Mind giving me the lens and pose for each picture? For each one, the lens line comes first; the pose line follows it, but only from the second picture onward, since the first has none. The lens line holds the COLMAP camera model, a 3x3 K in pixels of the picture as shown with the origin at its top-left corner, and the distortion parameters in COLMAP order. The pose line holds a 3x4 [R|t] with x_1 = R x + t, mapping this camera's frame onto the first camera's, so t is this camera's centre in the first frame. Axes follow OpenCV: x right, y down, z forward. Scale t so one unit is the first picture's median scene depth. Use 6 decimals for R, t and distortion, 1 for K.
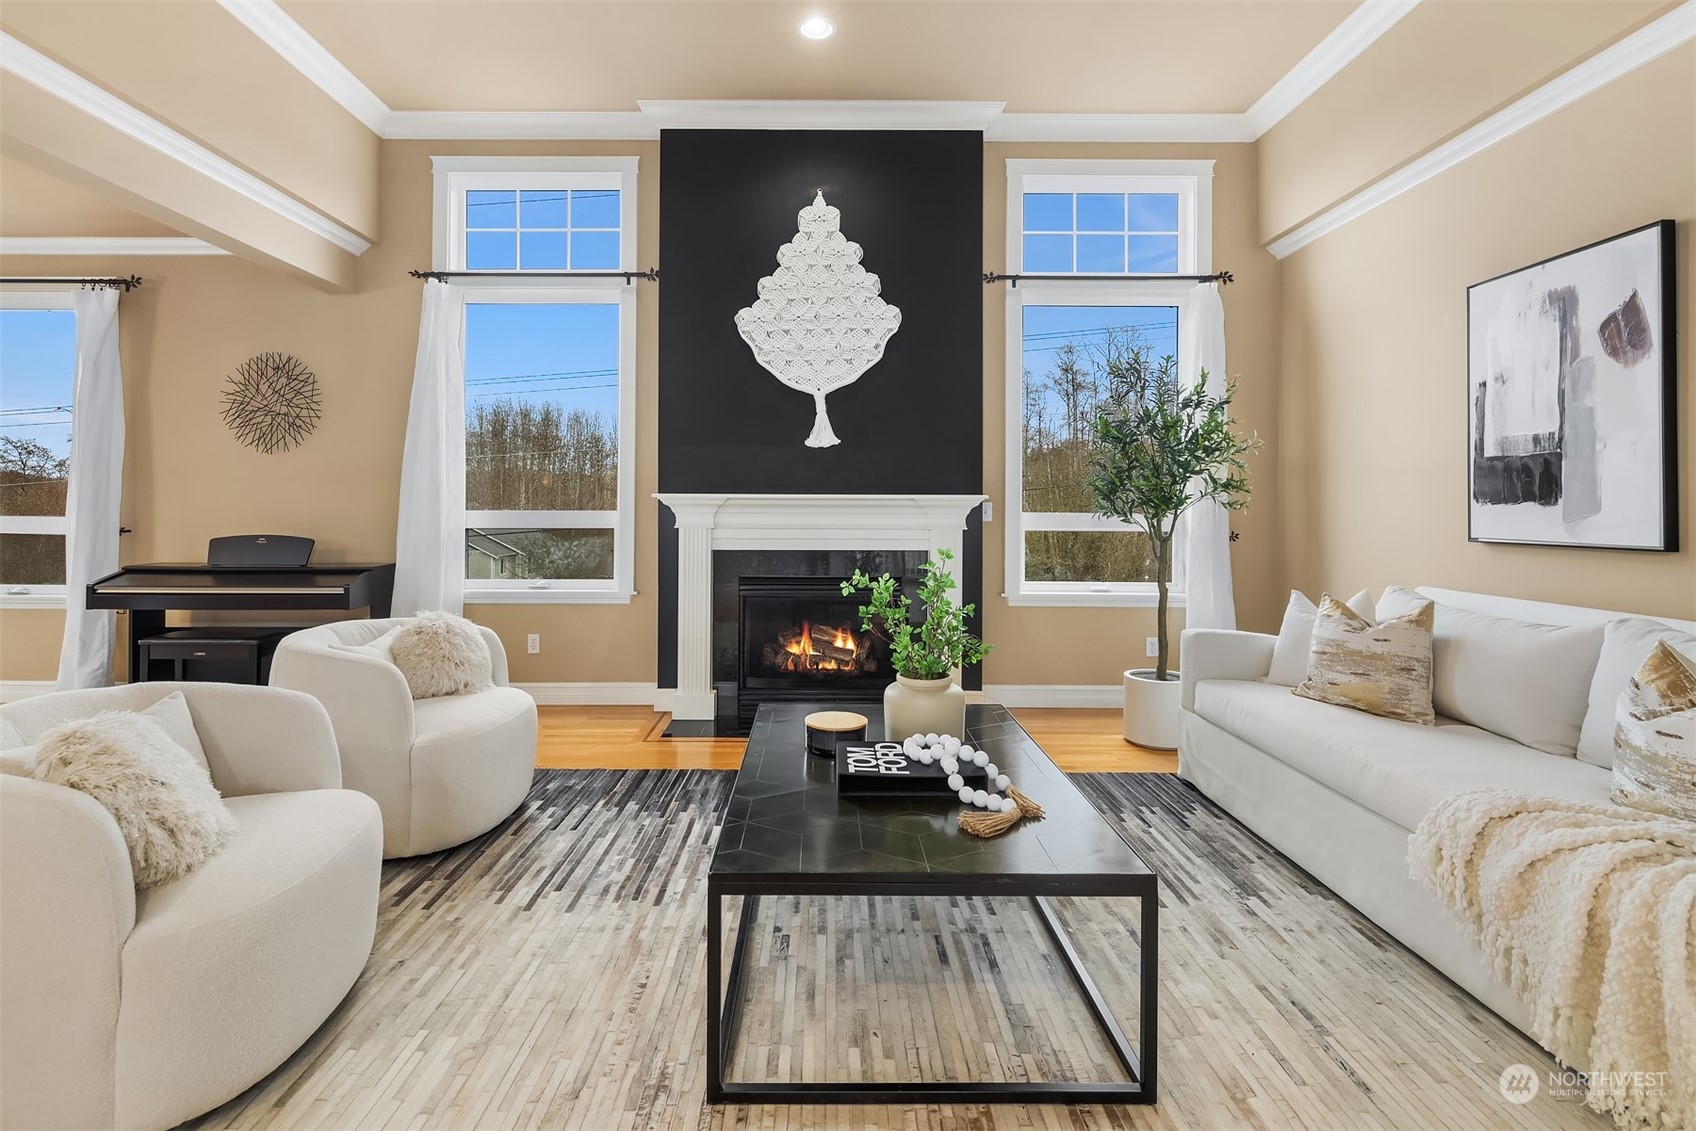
lens RADIAL K [[814.2, 0, 848.4], [0, 814.2, 501.0], [0, 0, 1]] dist [0.002867, -0.001474]
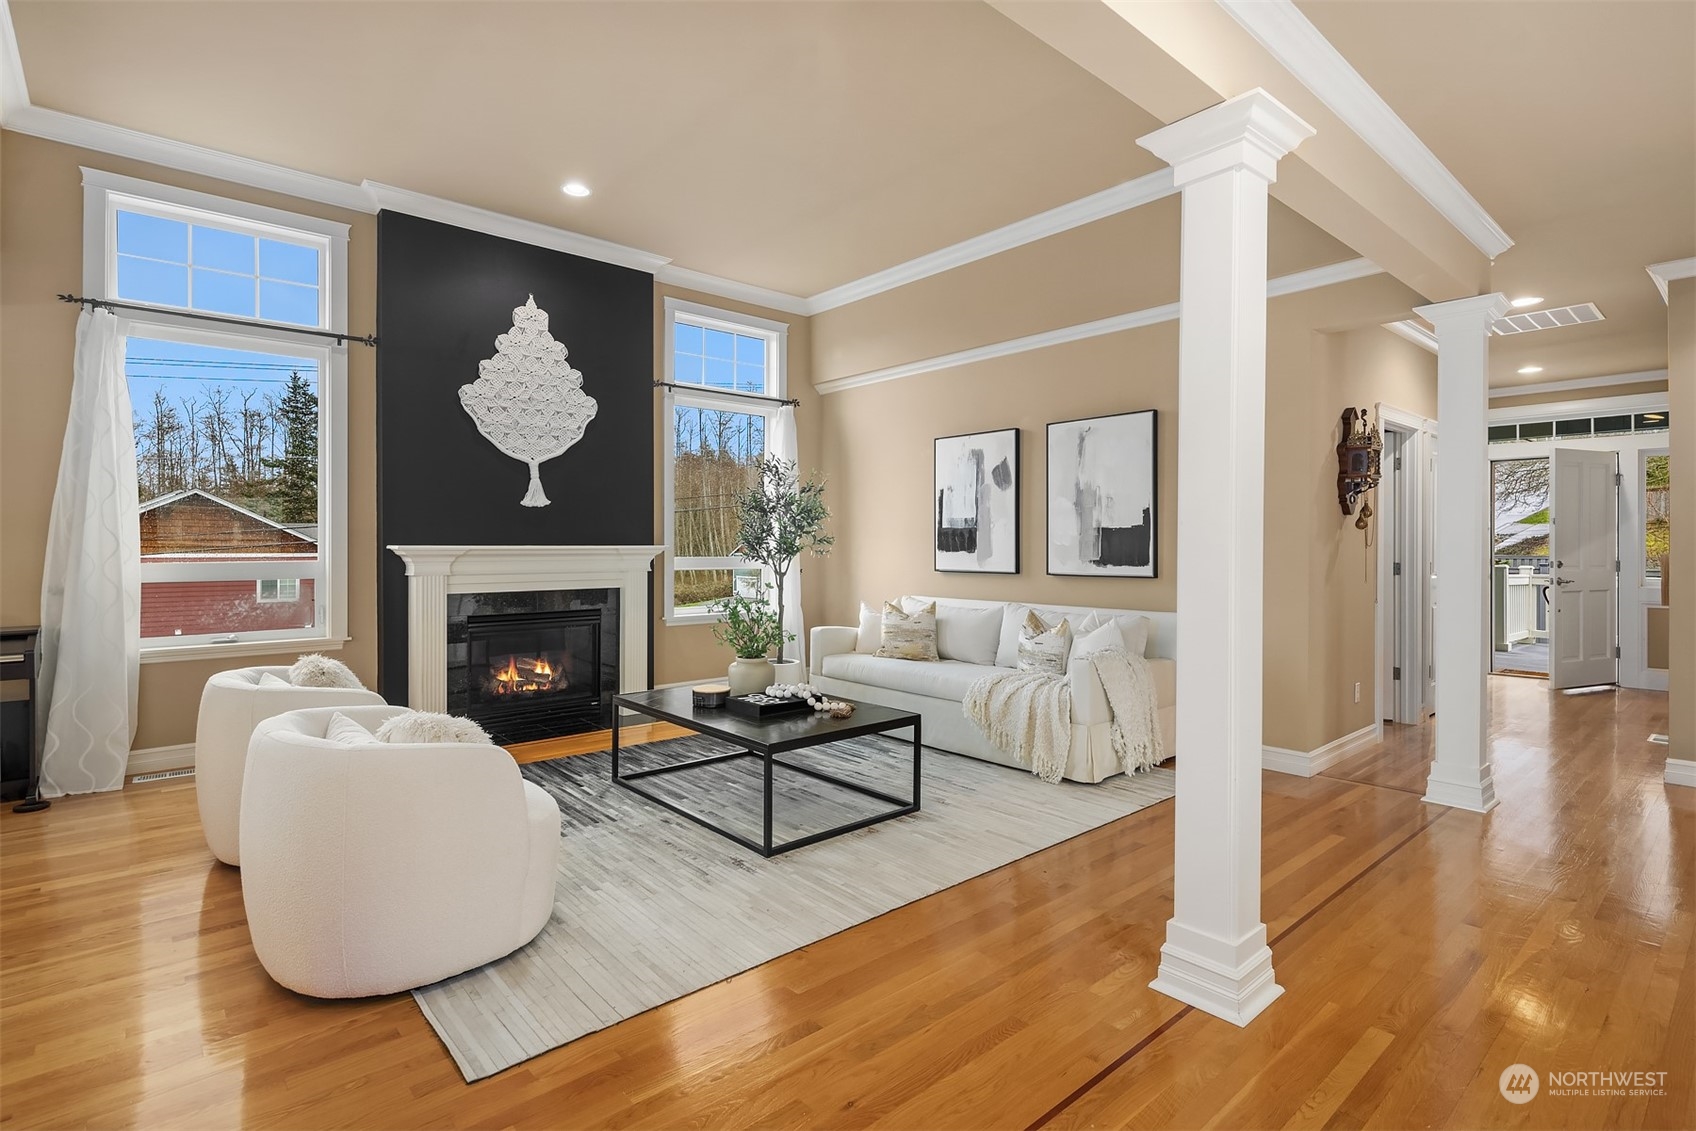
lens RADIAL K [[825.0, 0, 847.9], [0, 825.0, 542.2], [0, 0, 1]] dist [0.002502, -0.000459]
pose [[0.752383, -0.001656, 0.658724, -0.509450], [-0.004178, 0.999965, 0.007286, -0.023866], [-0.658713, -0.008234, 0.752350, -0.250407]]
